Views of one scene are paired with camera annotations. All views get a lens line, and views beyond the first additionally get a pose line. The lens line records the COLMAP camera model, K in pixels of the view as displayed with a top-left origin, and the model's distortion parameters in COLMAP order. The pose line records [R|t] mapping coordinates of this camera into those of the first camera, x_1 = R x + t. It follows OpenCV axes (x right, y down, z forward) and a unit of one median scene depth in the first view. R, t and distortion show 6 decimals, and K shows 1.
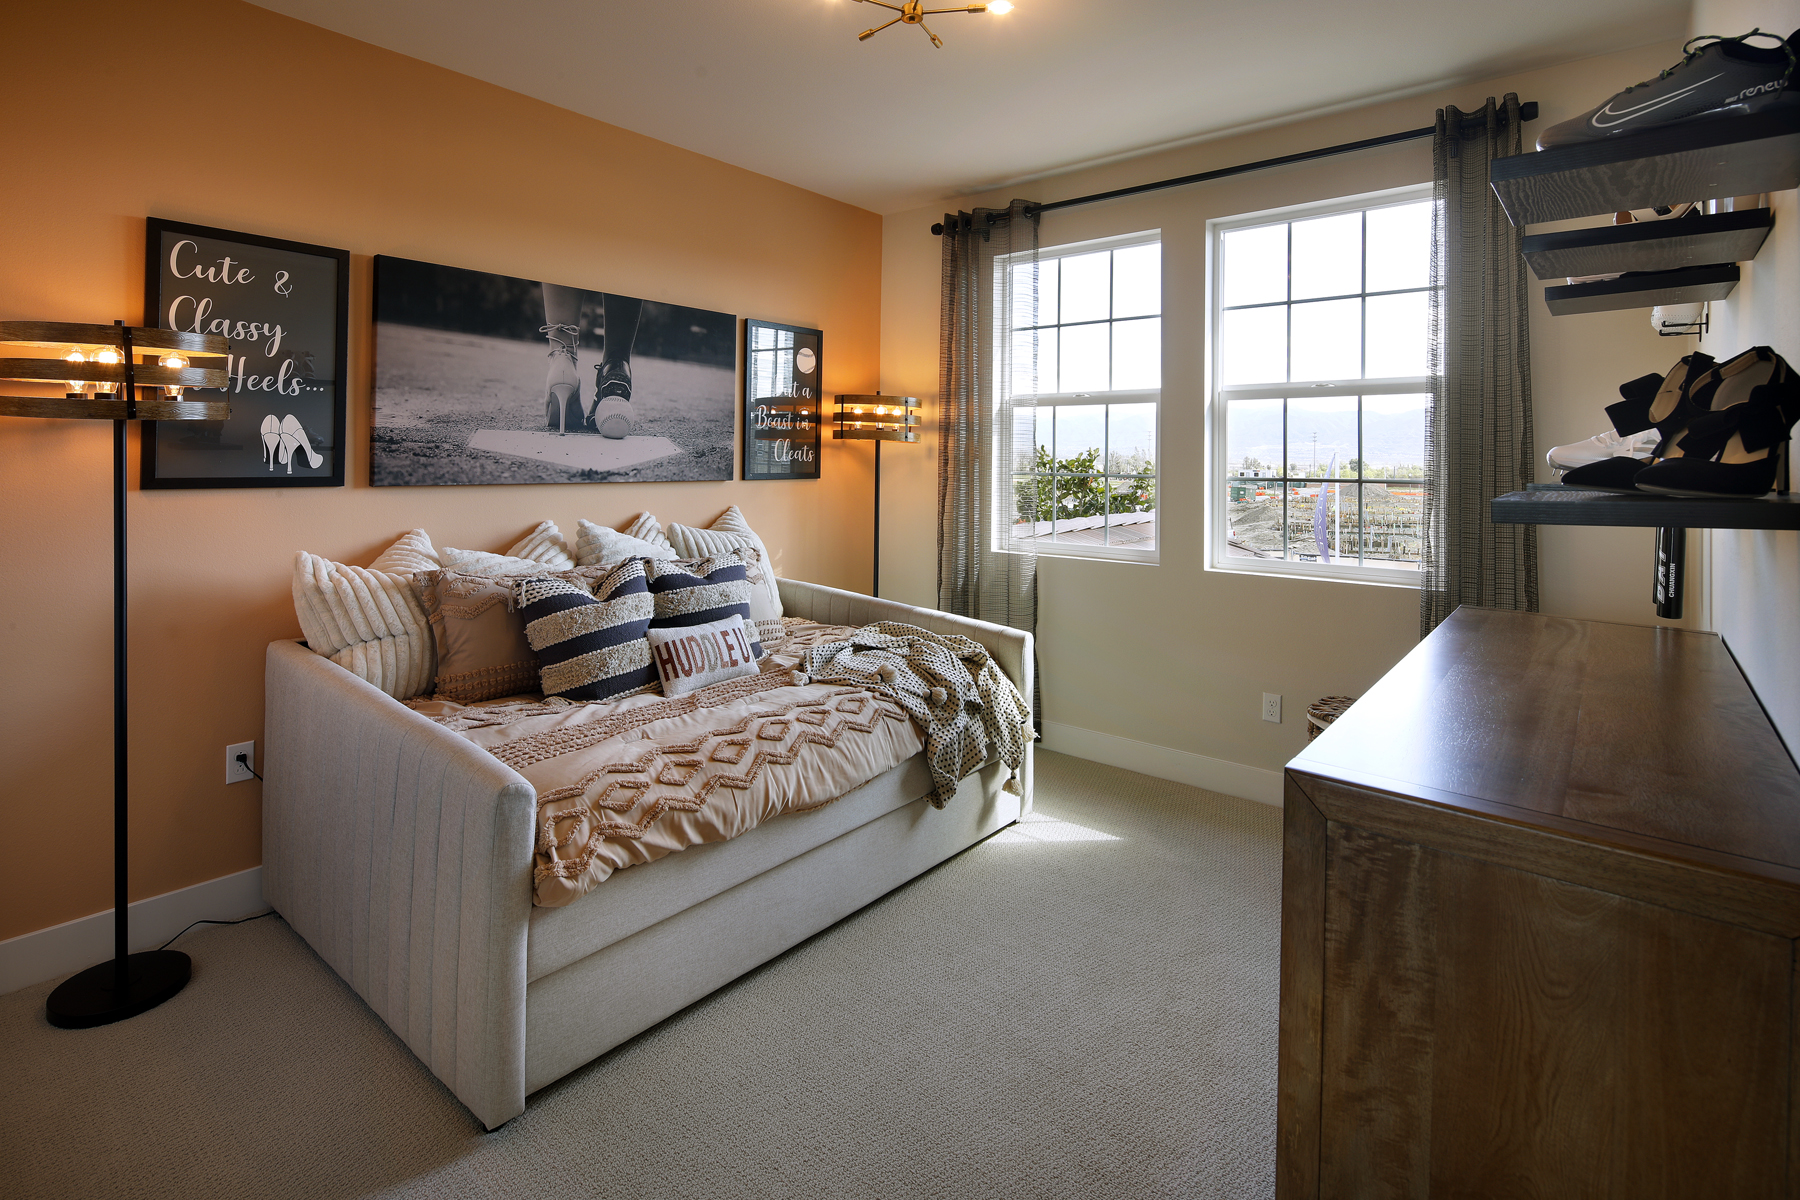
lens RADIAL K [[858.6, 0, 900.0], [0, 858.6, 600.0], [0, 0, 1]] dist [0.000478, 0.000078]
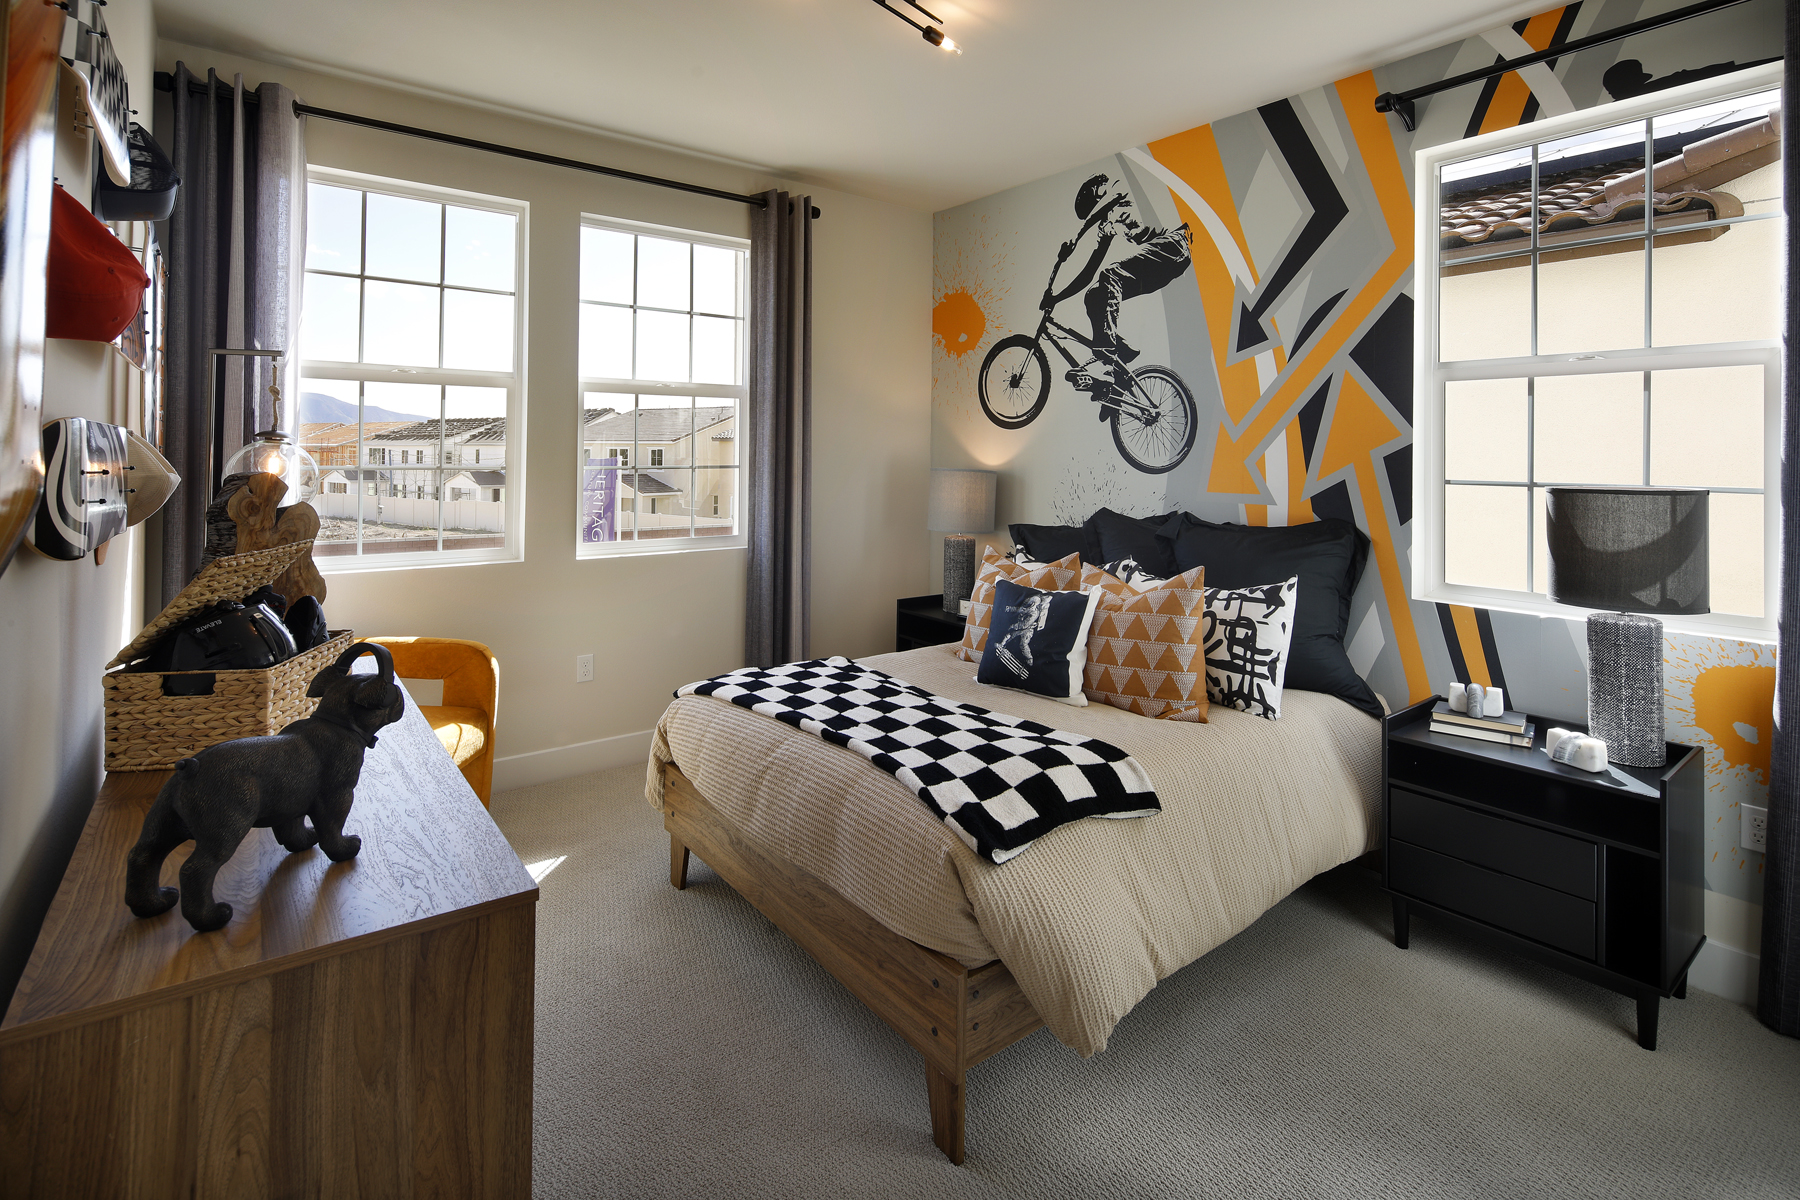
lens RADIAL K [[858.6, 0, 900.0], [0, 858.6, 600.0], [0, 0, 1]] dist [0.000478, 0.000078]
pose [[0.227387, -0.169291, 0.958976, -0.568442], [0.155691, 0.978426, 0.135808, -0.072573], [-0.961278, 0.118423, 0.248838, 0.429634]]
